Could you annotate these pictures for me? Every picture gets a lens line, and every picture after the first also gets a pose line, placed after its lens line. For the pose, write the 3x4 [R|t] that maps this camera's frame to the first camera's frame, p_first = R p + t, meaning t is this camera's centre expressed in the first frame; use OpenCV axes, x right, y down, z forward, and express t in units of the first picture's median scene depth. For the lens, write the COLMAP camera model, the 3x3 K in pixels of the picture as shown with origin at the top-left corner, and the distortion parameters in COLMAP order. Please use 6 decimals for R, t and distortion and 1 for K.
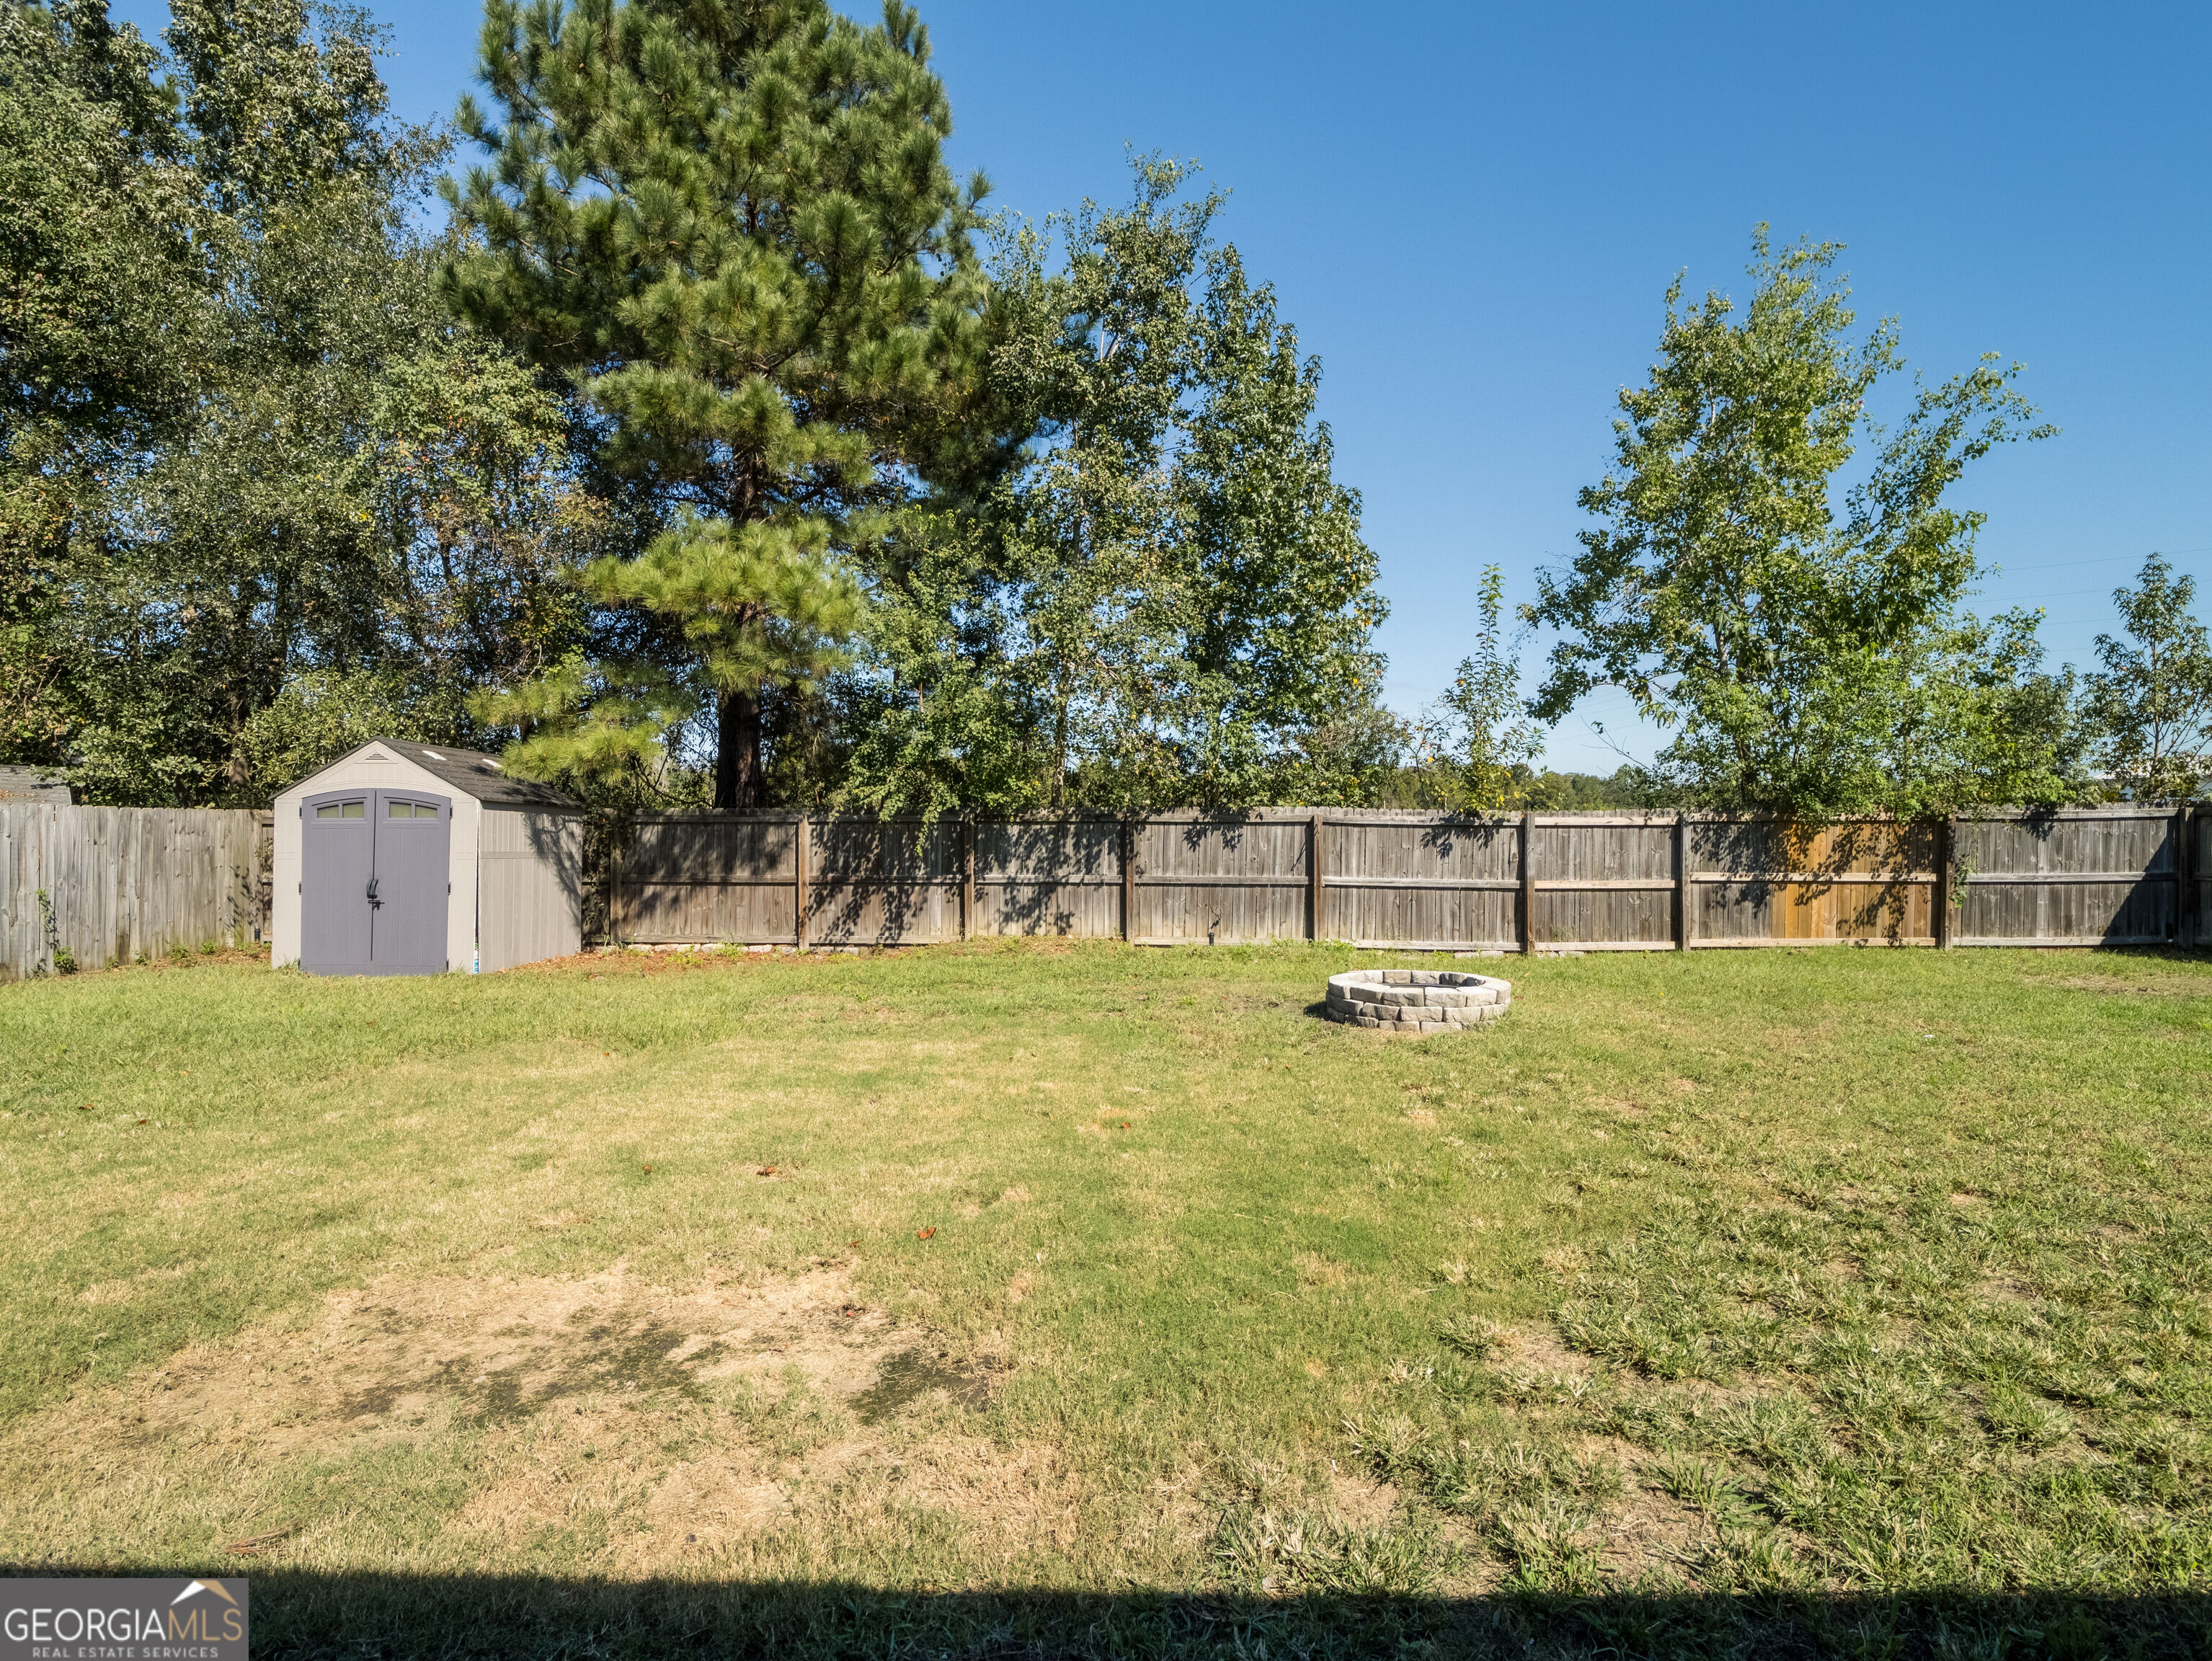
lens RADIAL K [[1014.2, 0, 1103.7], [0, 1014.2, 806.9], [0, 0, 1]] dist [-0.019675, -0.000183]
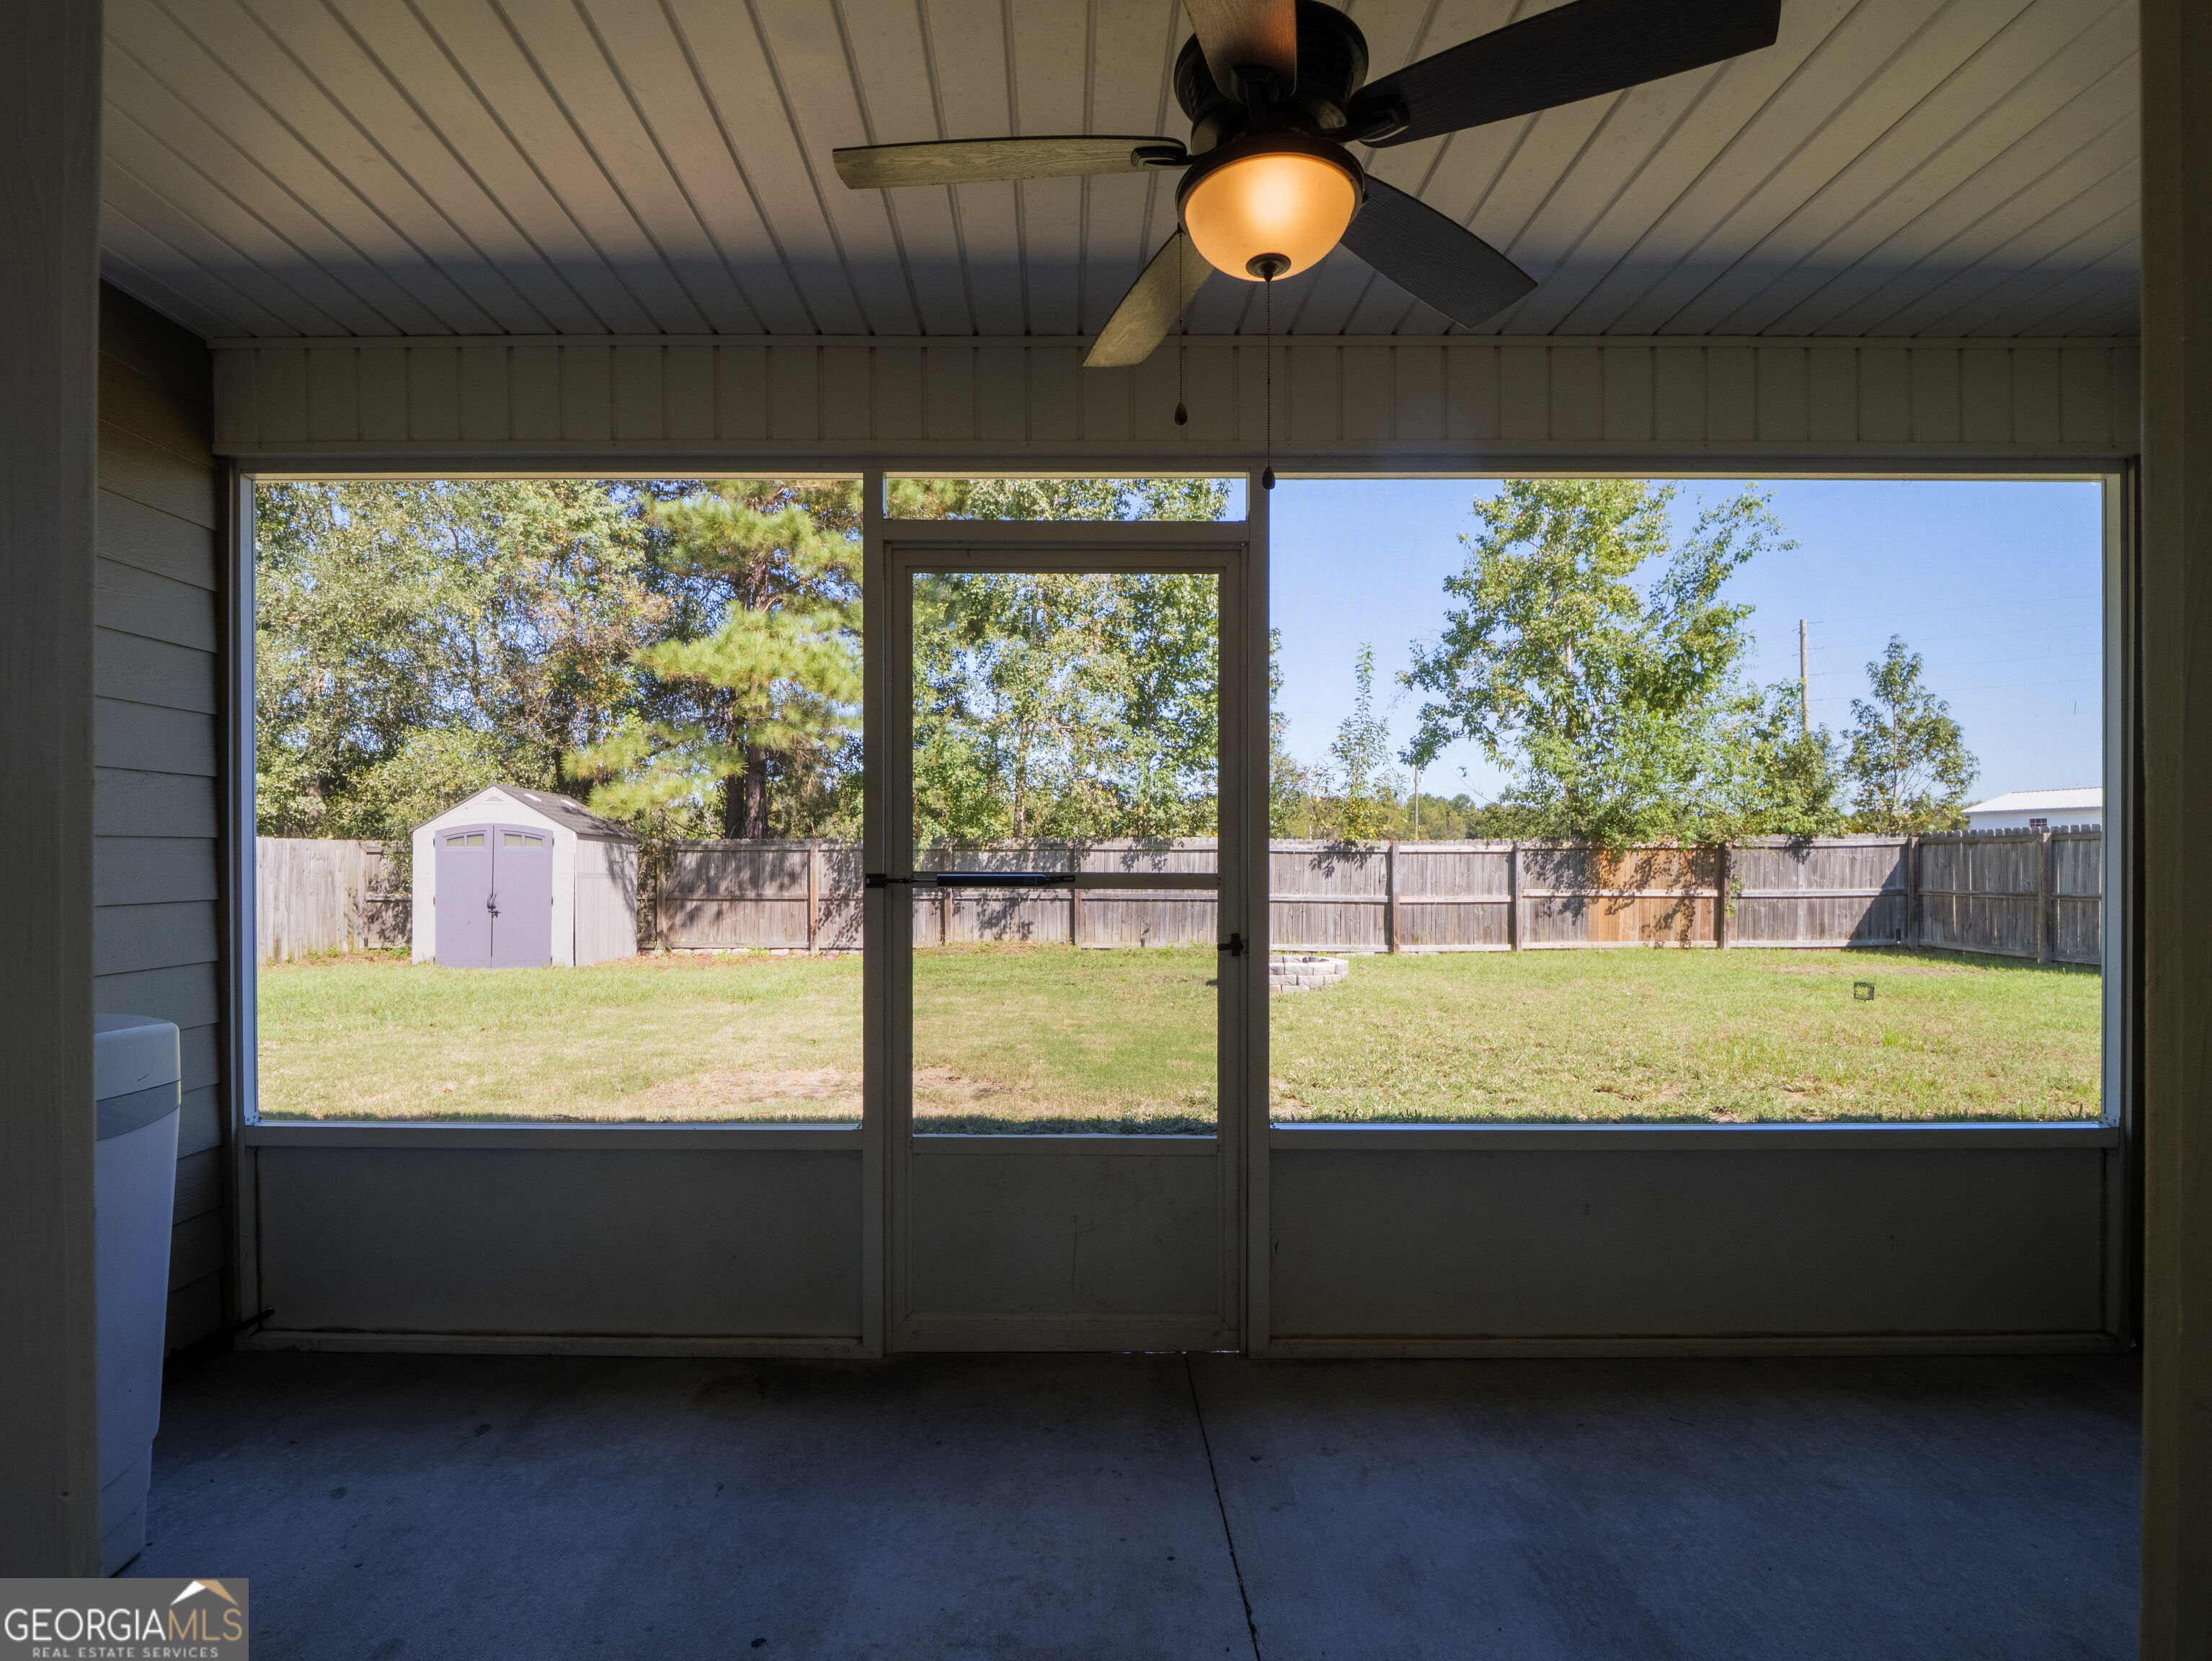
lens RADIAL K [[1093.2, 0, 1070.6], [0, 1093.2, 865.1], [0, 0, 1]] dist [-0.013935, -0.000312]
pose [[0.999633, -0.001597, 0.027046, -0.019447], [0.000933, 0.999698, 0.024539, 0.000960], [-0.027077, -0.024505, 0.999333, -0.347642]]
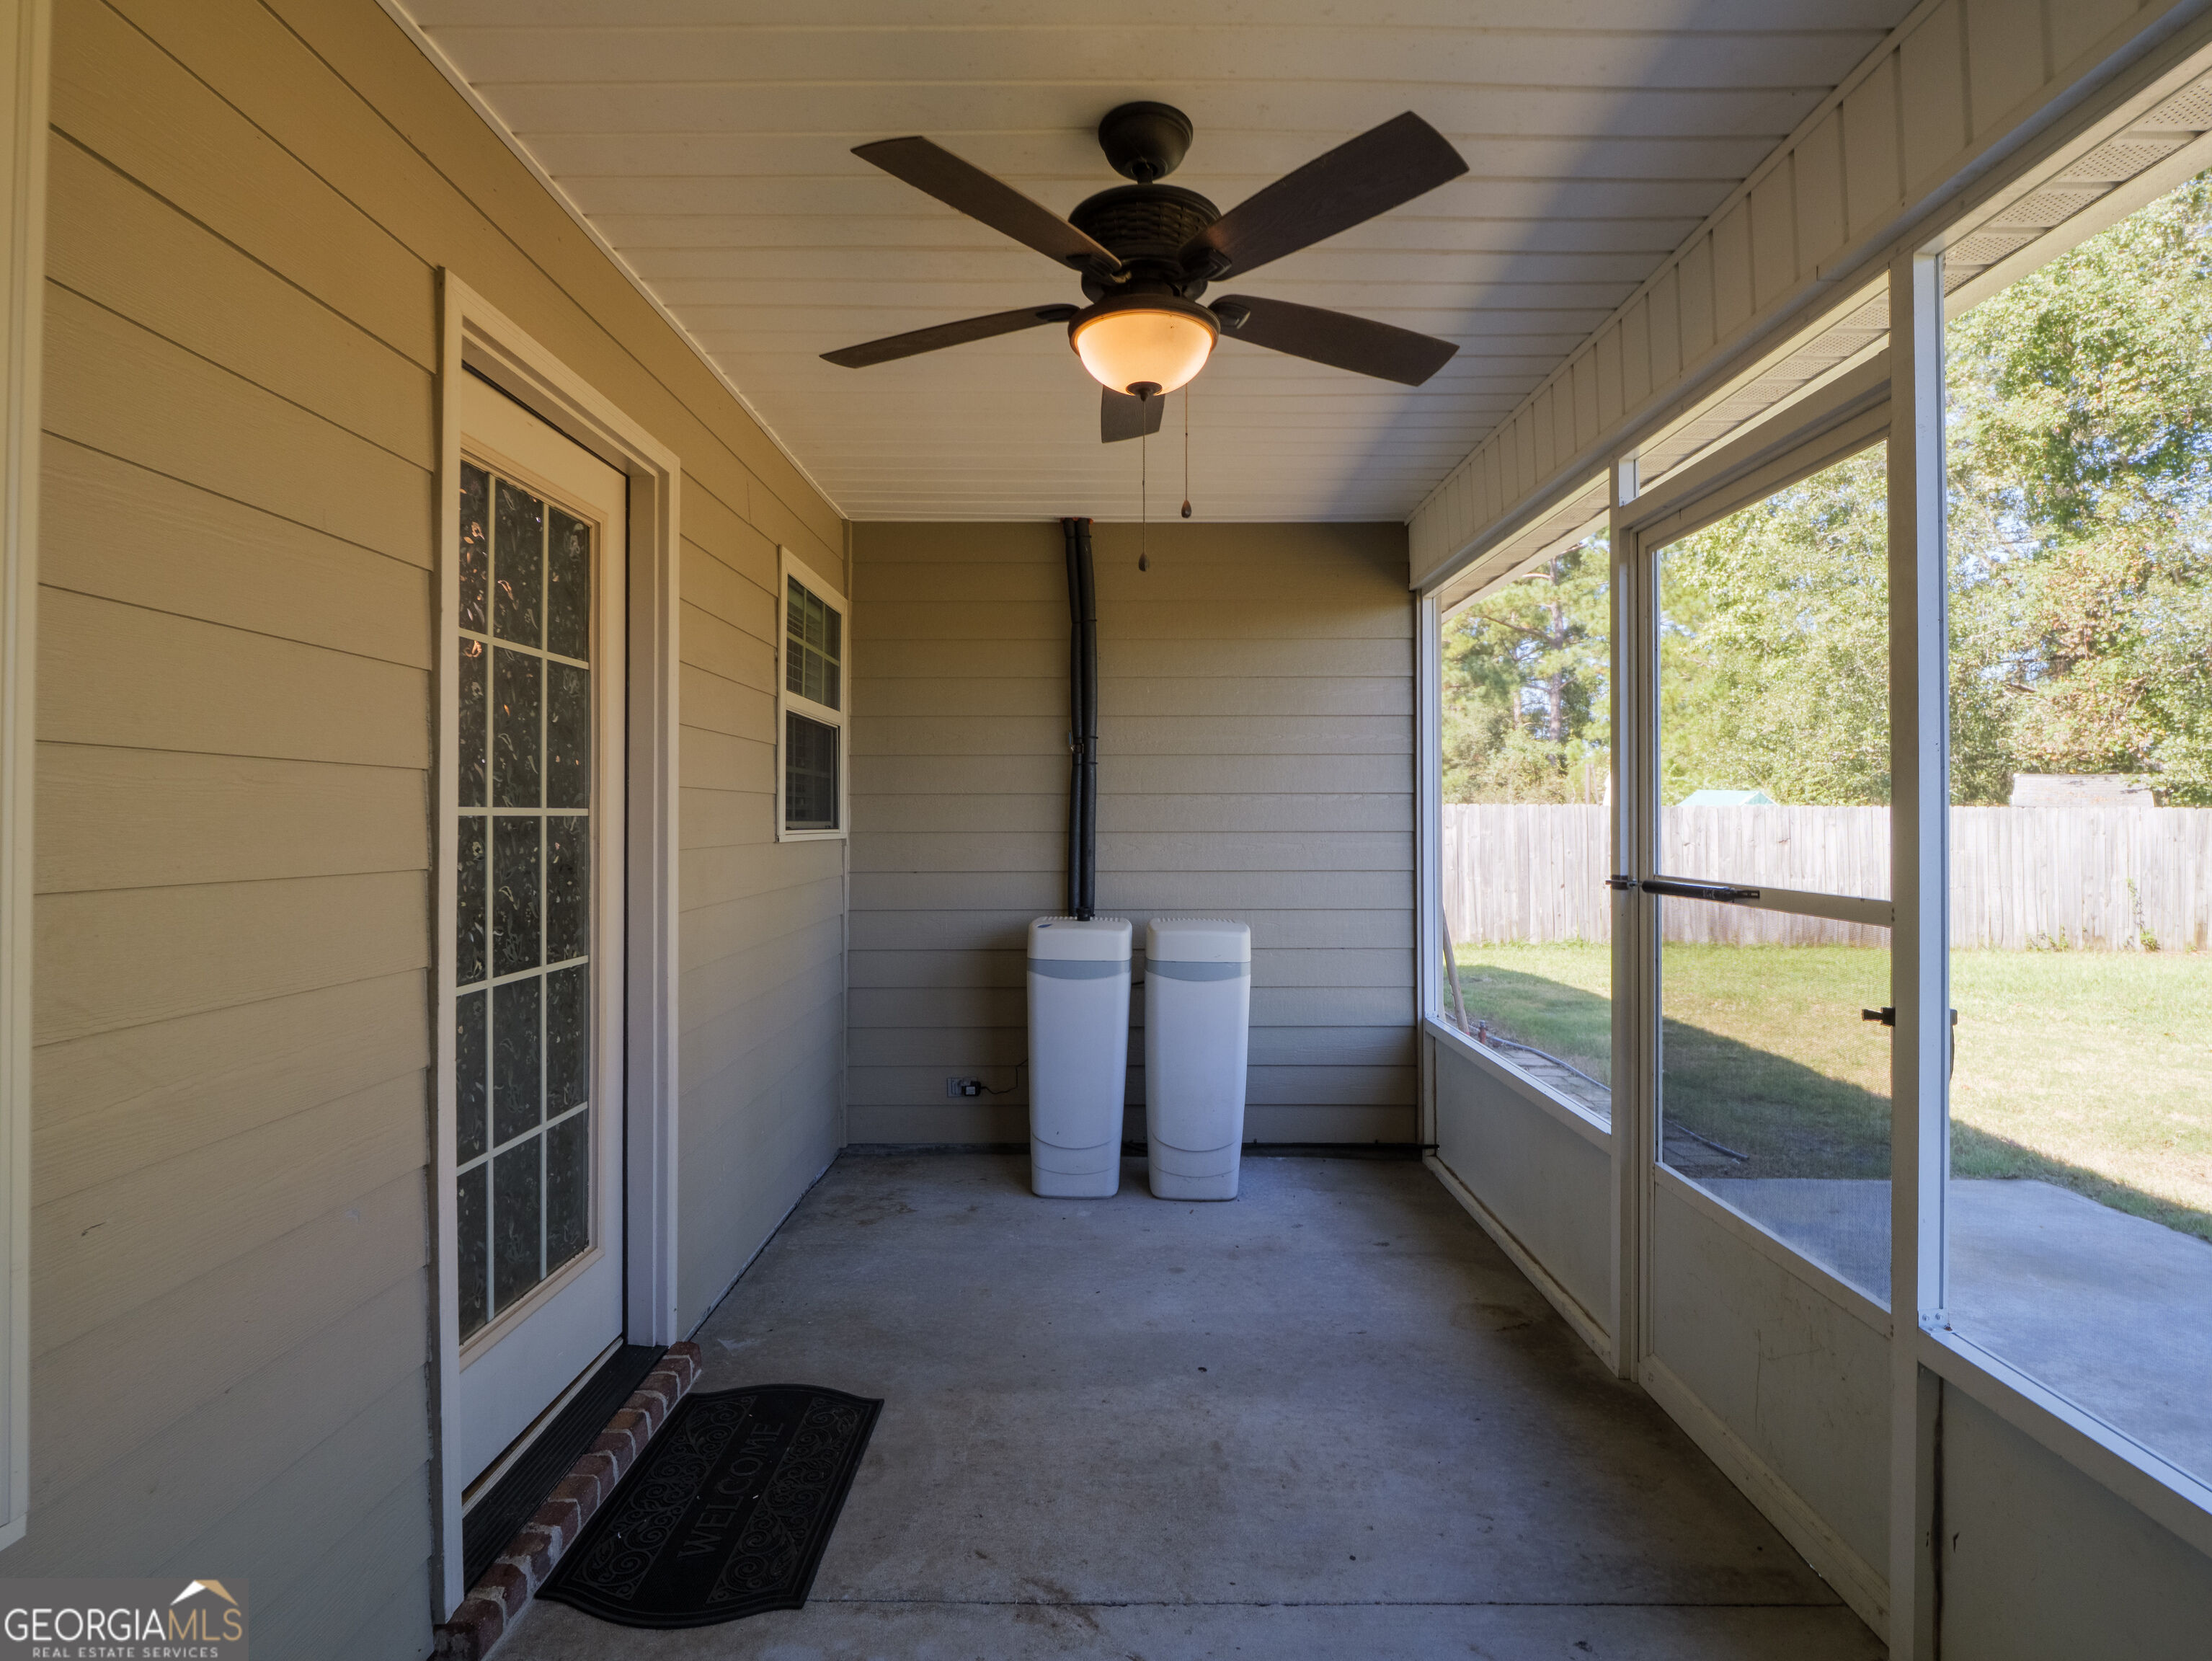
lens RADIAL K [[1108.6, 0, 1106.0], [0, 1108.6, 830.5], [0, 0, 1]] dist [-0.001007, -0.000556]
pose [[0.010780, 0.008036, -0.999910, 0.203588], [0.017781, 0.999808, 0.008227, -0.005650], [0.999784, -0.017868, 0.010635, -0.202373]]
